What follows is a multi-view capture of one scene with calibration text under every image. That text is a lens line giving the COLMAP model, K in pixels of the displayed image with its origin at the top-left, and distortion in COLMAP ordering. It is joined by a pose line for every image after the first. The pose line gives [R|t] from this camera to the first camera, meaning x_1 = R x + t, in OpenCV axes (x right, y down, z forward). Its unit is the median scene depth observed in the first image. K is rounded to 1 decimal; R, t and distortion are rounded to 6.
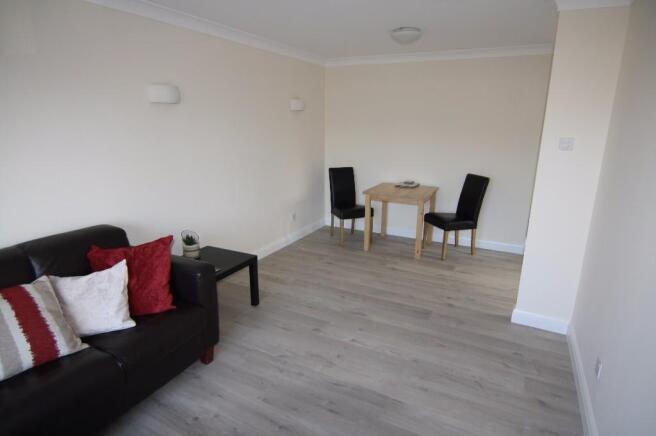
lens RADIAL K [[362.1, 0, 328.0], [0, 362.1, 218.0], [0, 0, 1]] dist [0.001104, 0.000282]
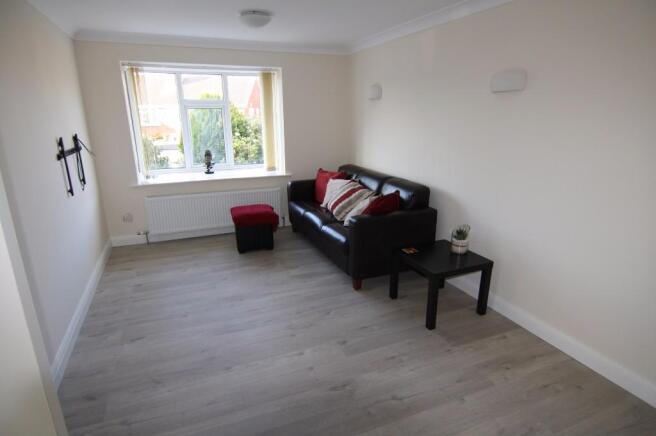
lens RADIAL K [[362.1, 0, 328.0], [0, 362.1, 218.0], [0, 0, 1]] dist [0.001104, 0.000282]
pose [[-0.633770, 0.203784, -0.746195, 0.647071], [-0.197364, 0.890142, 0.410724, -0.353782], [0.747919, 0.407576, -0.523926, 1.419208]]
